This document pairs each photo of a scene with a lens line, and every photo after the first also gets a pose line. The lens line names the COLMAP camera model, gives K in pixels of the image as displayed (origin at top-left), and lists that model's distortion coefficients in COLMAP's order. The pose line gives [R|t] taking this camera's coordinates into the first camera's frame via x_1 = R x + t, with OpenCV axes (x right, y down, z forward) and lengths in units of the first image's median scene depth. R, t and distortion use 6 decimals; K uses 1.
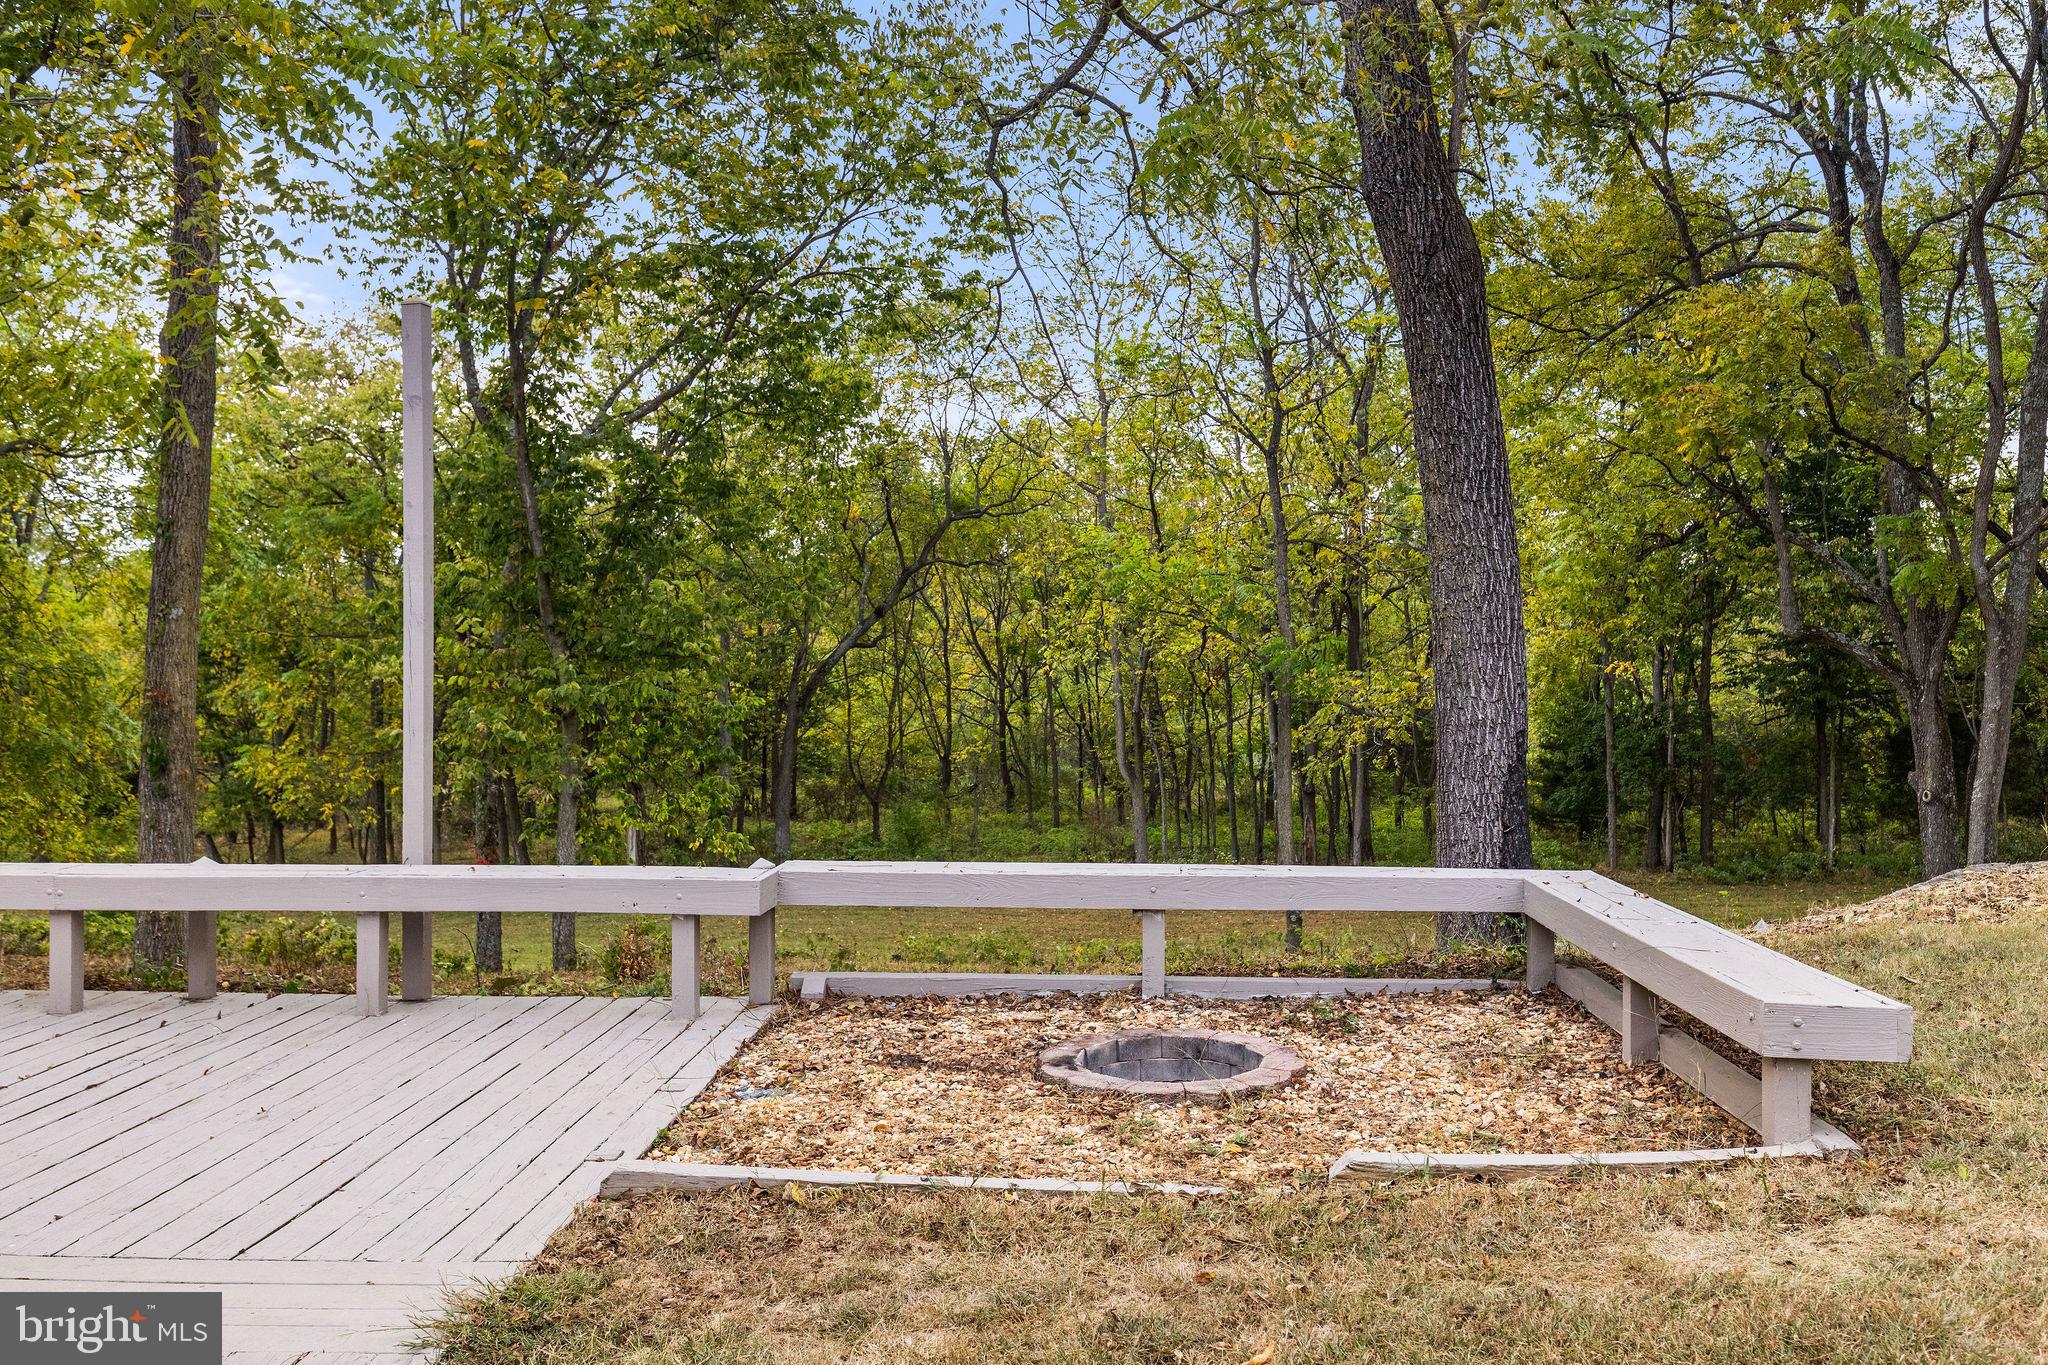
lens RADIAL K [[1754.4, 0, 1024.0], [0, 1754.4, 682.5], [0, 0, 1]] dist [0.004294, 0.001422]
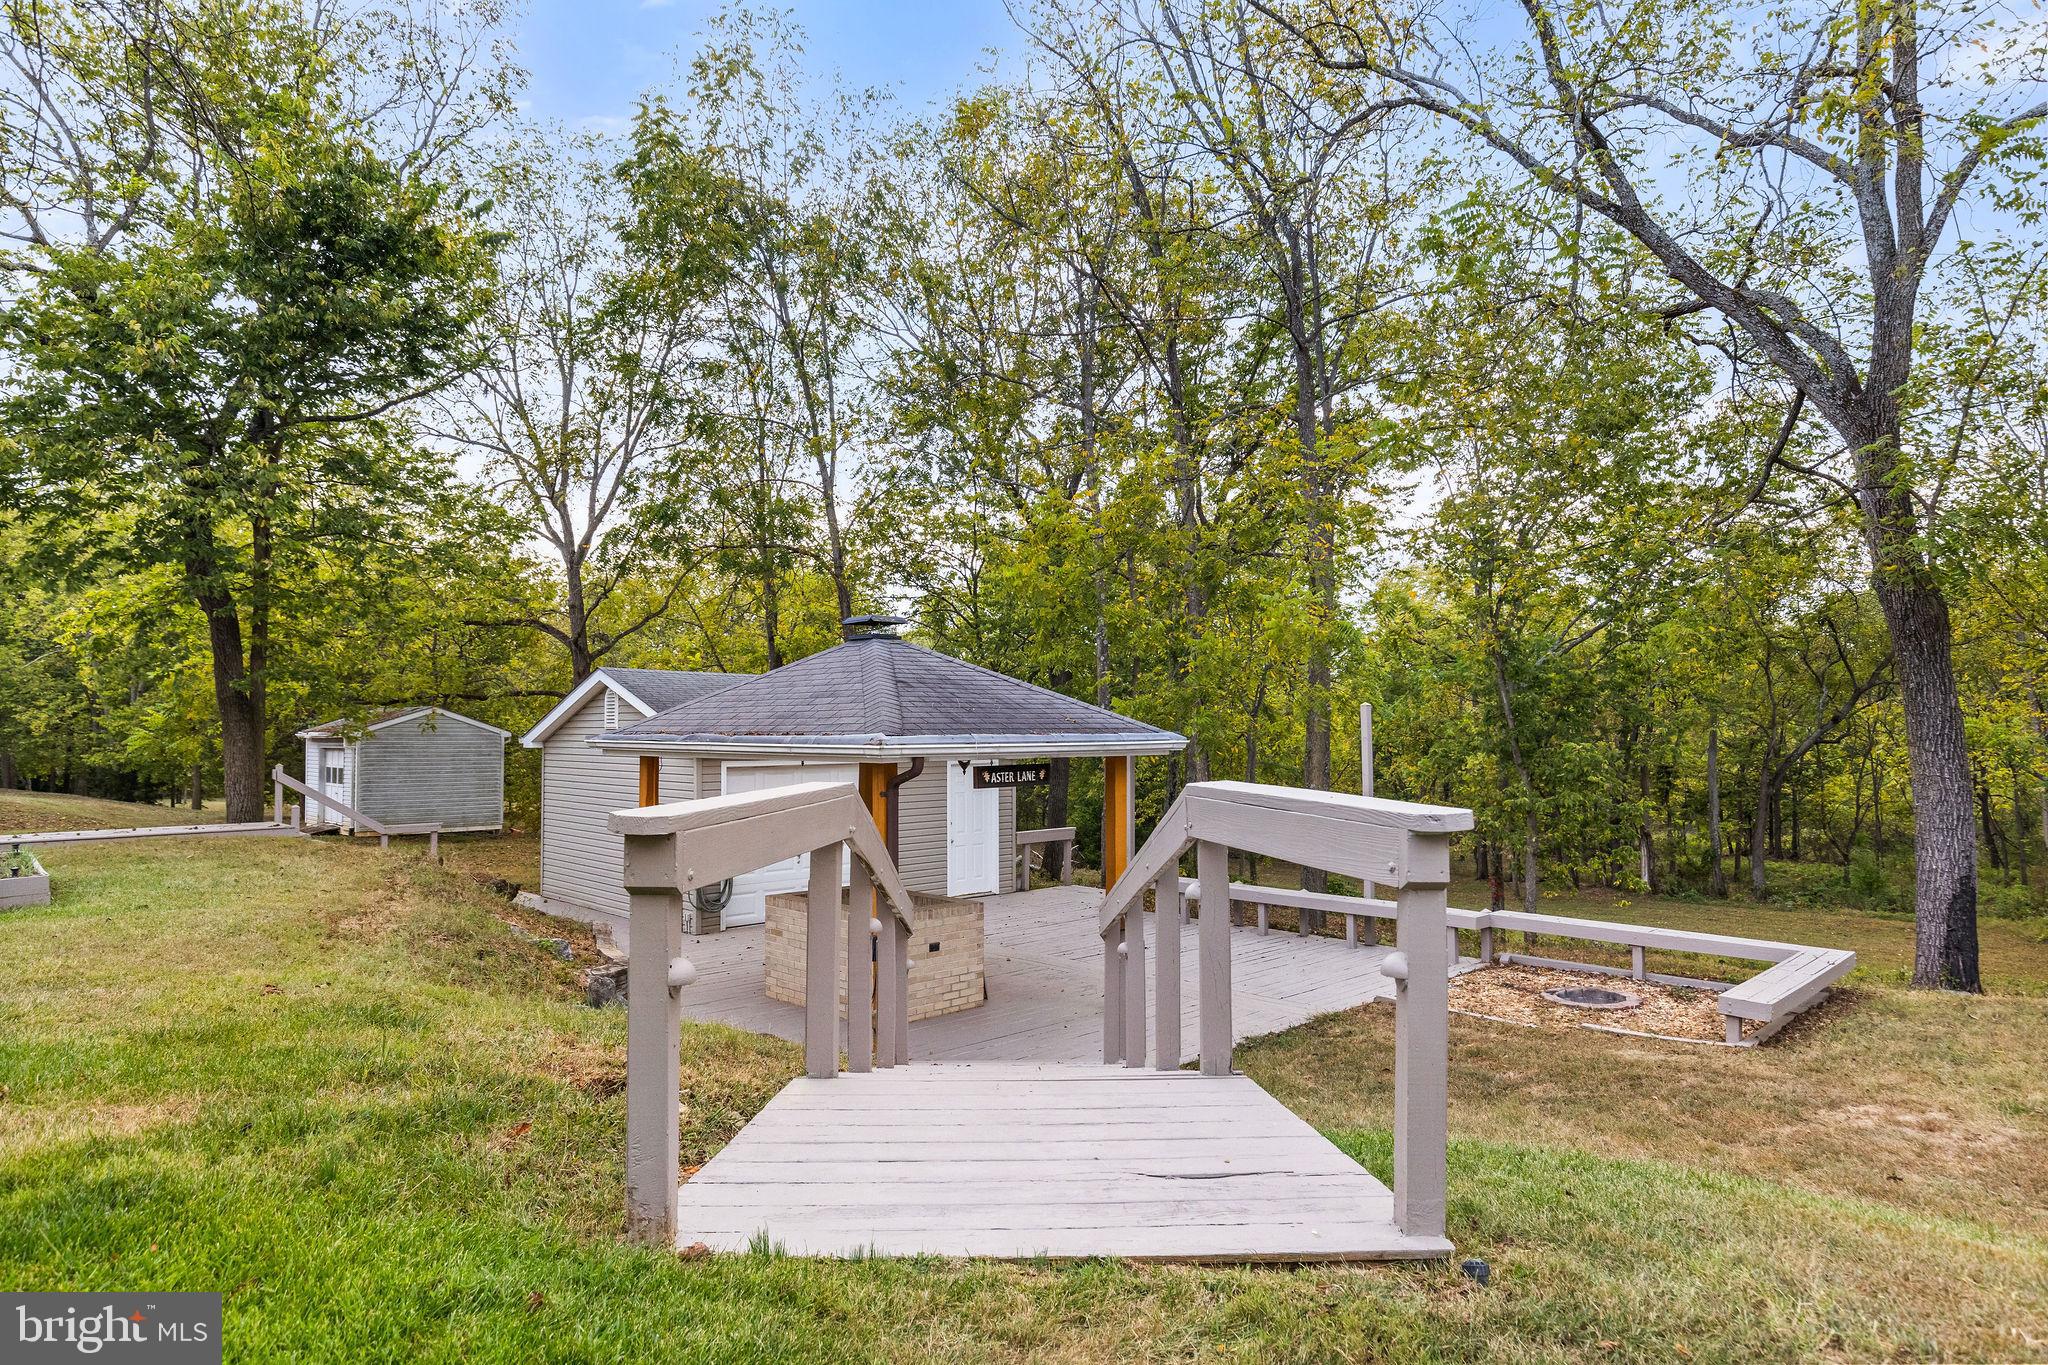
lens RADIAL K [[1215.5, 0, 1026.7], [0, 1215.5, 747.3], [0, 0, 1]] dist [-0.000863, -0.001259]
pose [[0.724667, 0.013892, -0.688959, 0.631335], [-0.001933, 0.999834, 0.018127, -0.181405], [0.689096, -0.011805, 0.724574, -0.841509]]
